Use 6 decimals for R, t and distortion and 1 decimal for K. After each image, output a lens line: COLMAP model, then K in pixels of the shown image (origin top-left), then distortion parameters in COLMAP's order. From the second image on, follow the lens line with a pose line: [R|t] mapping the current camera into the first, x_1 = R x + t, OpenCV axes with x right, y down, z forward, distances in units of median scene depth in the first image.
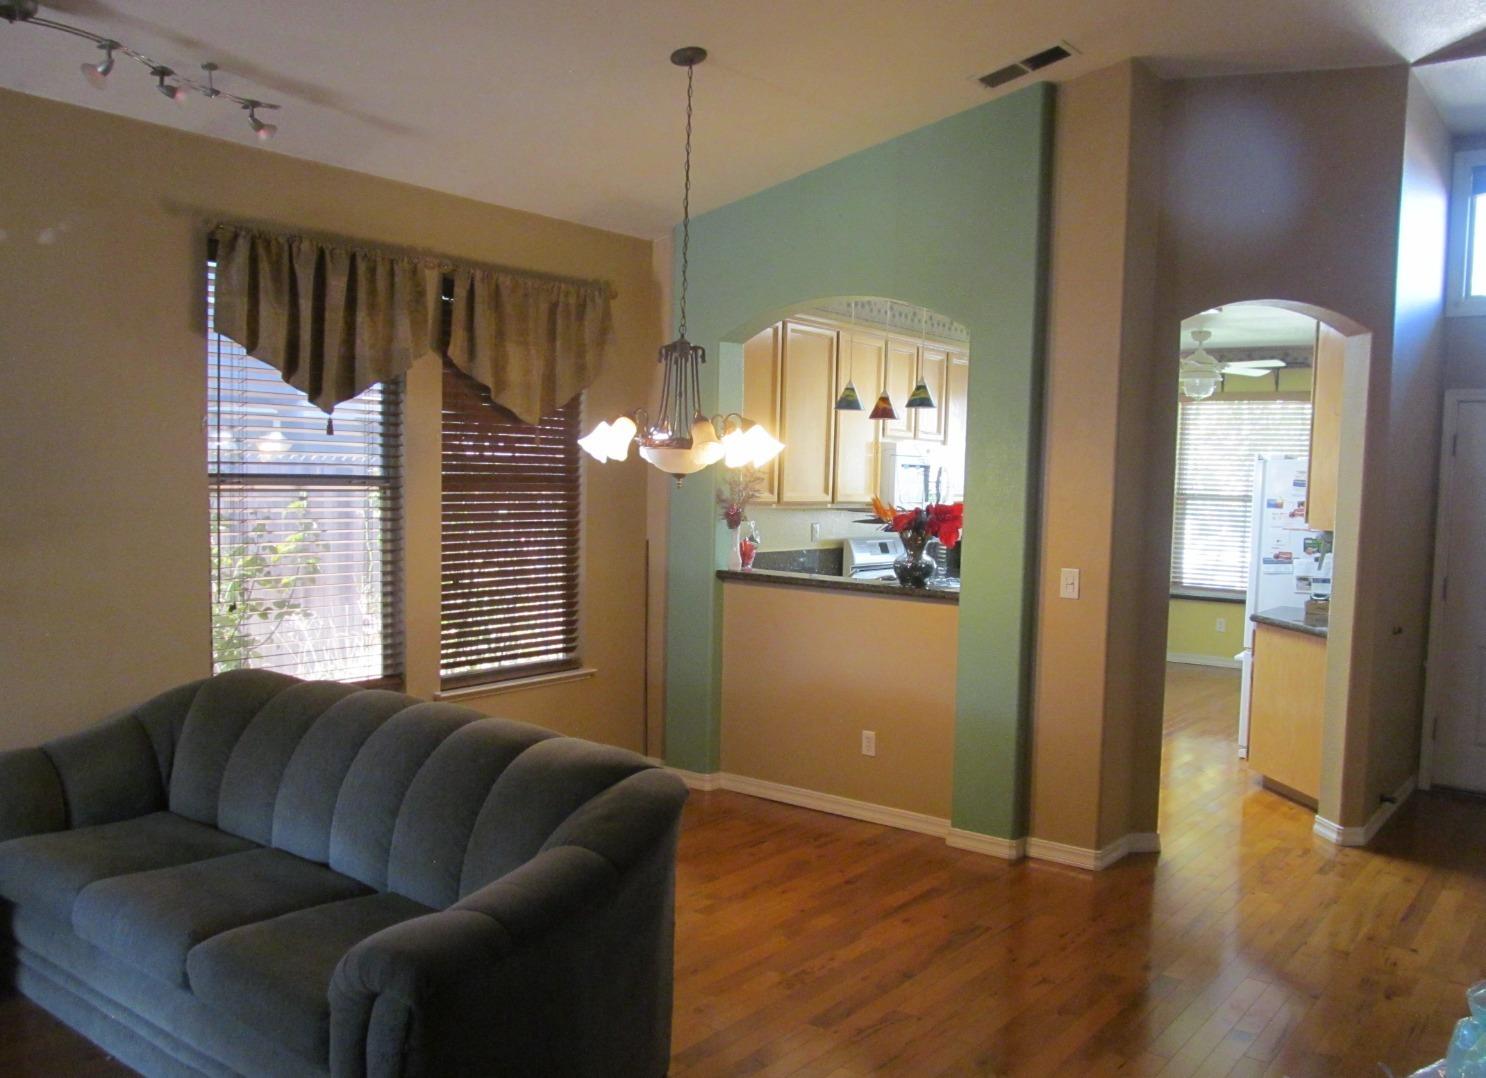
lens RADIAL K [[1229.0, 0, 747.7], [0, 1229.0, 565.0], [0, 0, 1]] dist [-0.069510, 0.006092]
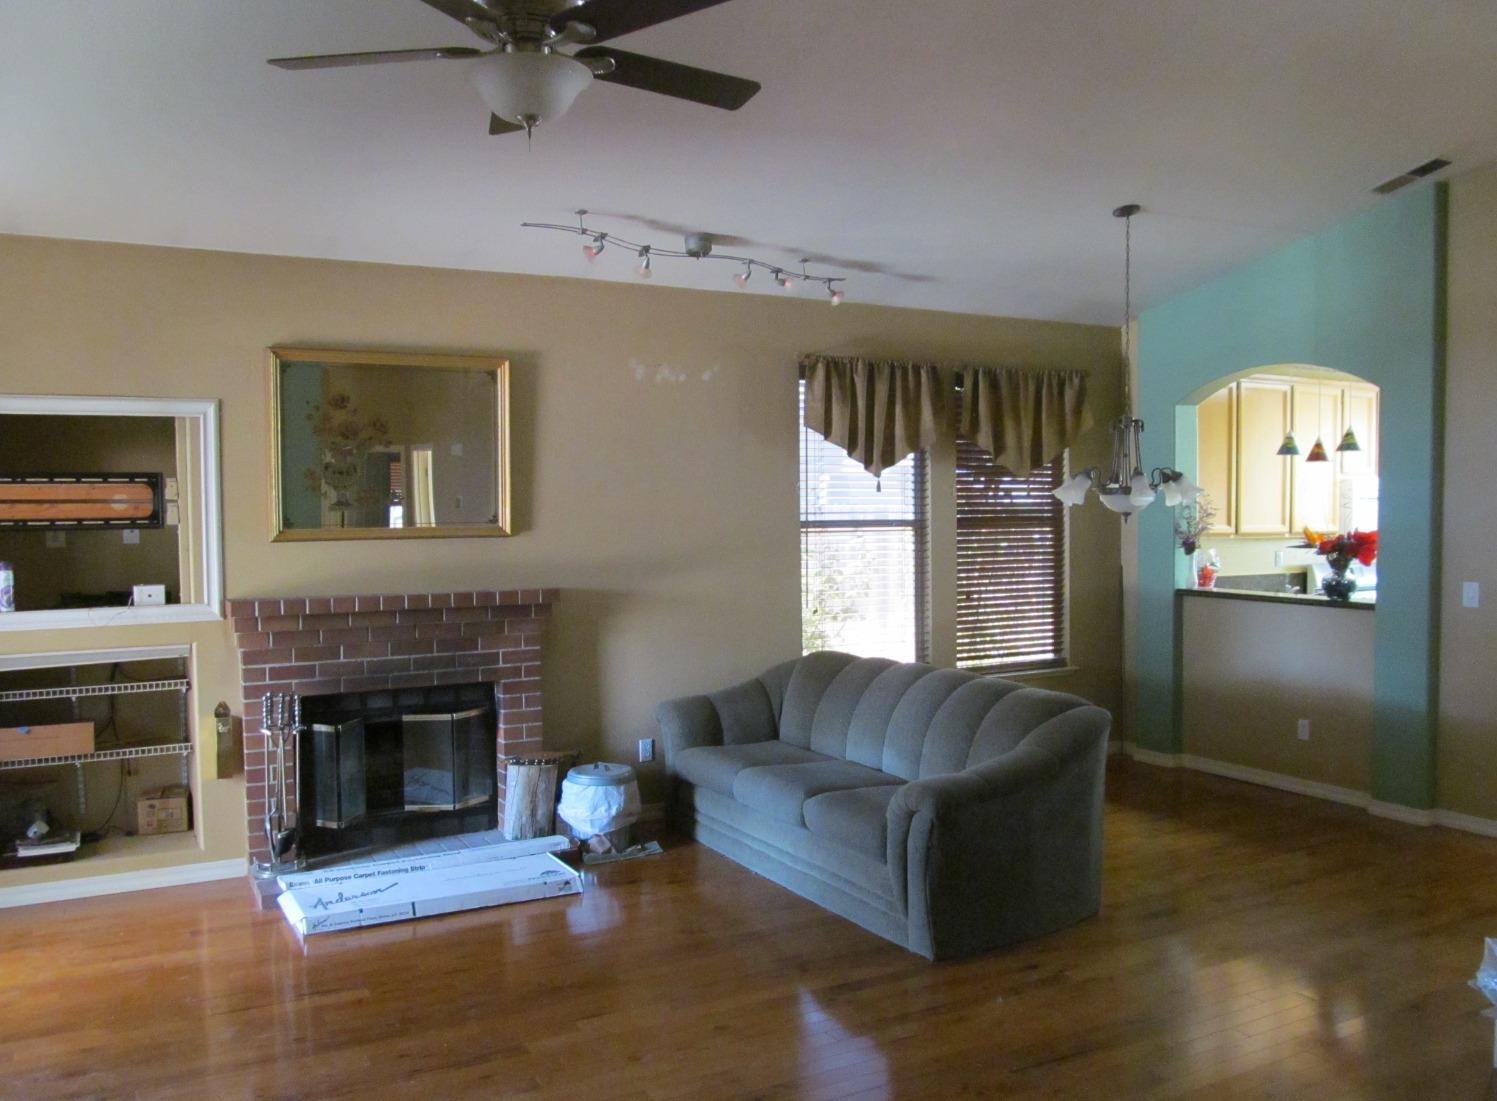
lens RADIAL K [[1278.3, 0, 748.5], [0, 1278.3, 550.5], [0, 0, 1]] dist [-0.010138, -0.002025]
pose [[0.914996, -0.016118, -0.403142, 0.123166], [-0.001940, 0.999014, -0.044343, 0.029265], [0.403459, 0.041356, 0.914063, -0.436734]]
